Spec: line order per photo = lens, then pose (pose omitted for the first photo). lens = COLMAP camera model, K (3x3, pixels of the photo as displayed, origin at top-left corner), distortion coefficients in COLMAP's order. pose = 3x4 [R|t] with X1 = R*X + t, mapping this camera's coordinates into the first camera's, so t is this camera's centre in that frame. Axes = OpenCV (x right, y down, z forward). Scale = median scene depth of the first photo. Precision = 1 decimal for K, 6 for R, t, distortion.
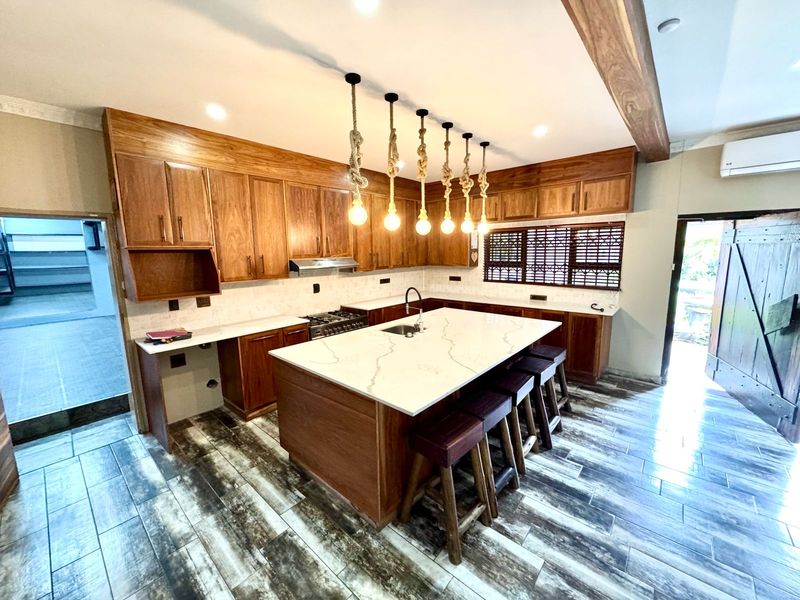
lens RADIAL K [[319.9, 0, 401.0], [0, 319.9, 300.5], [0, 0, 1]] dist [-0.003899, 0.000339]
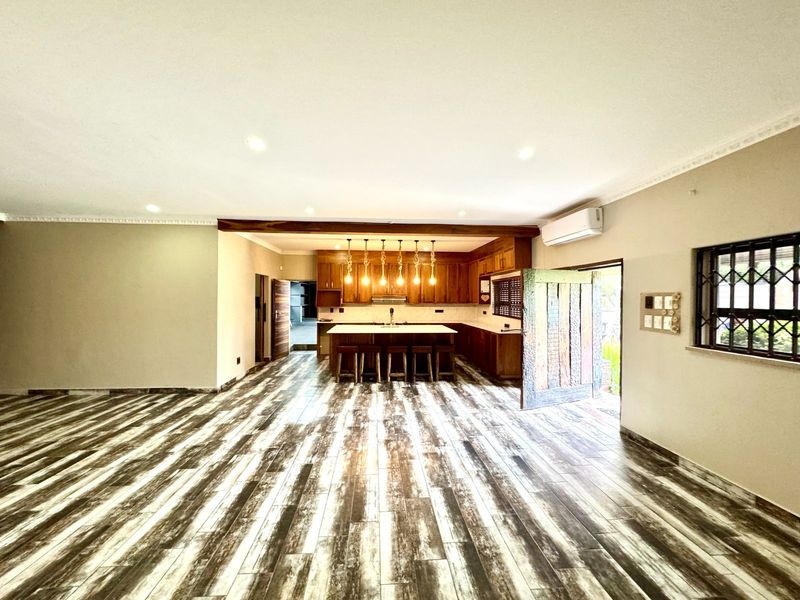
lens RADIAL K [[319.9, 0, 400.4], [0, 319.9, 300.6], [0, 0, 1]] dist [-0.003899, 0.000339]
pose [[0.718875, 0.025956, -0.694655, 1.364458], [-0.124683, 0.987911, -0.092116, 0.090823], [0.683867, 0.152832, 0.713421, -0.490238]]
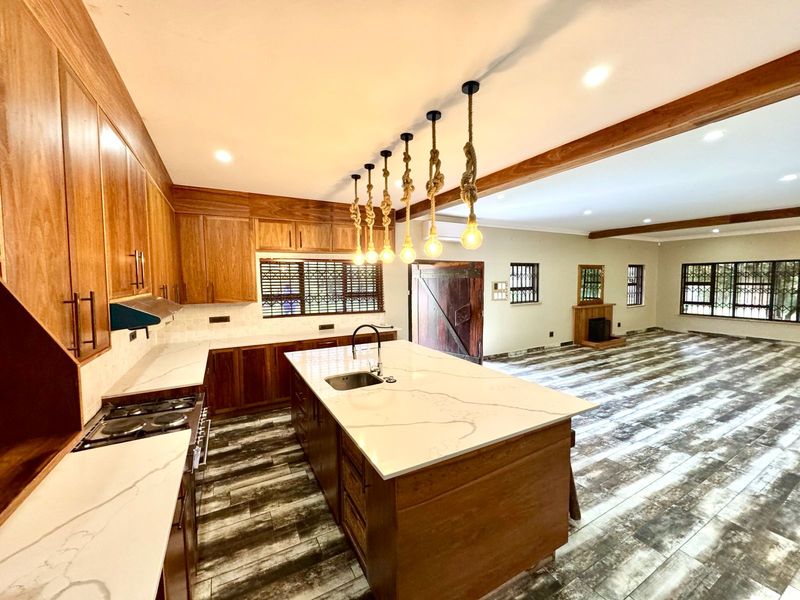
lens RADIAL K [[319.9, 0, 400.8], [0, 319.9, 295.0], [0, 0, 1]] dist [-0.003899, 0.000339]
pose [[0.334500, -0.034622, 0.941760, -0.583920], [0.150590, 0.988448, -0.017149, -0.072229], [-0.930286, 0.147556, 0.335849, 0.511203]]
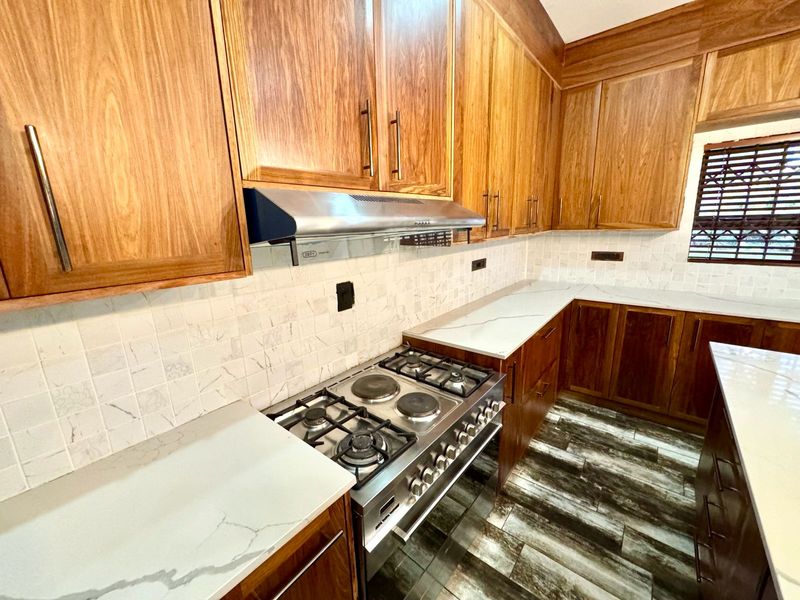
lens RADIAL K [[319.9, 0, 399.1], [0, 319.9, 300.0], [0, 0, 1]] dist [-0.003899, 0.000339]
pose [[0.999345, -0.019013, 0.030804, -0.250533], [0.016576, 0.996853, 0.077522, -0.066182], [-0.032181, -0.076960, 0.996515, 0.762666]]
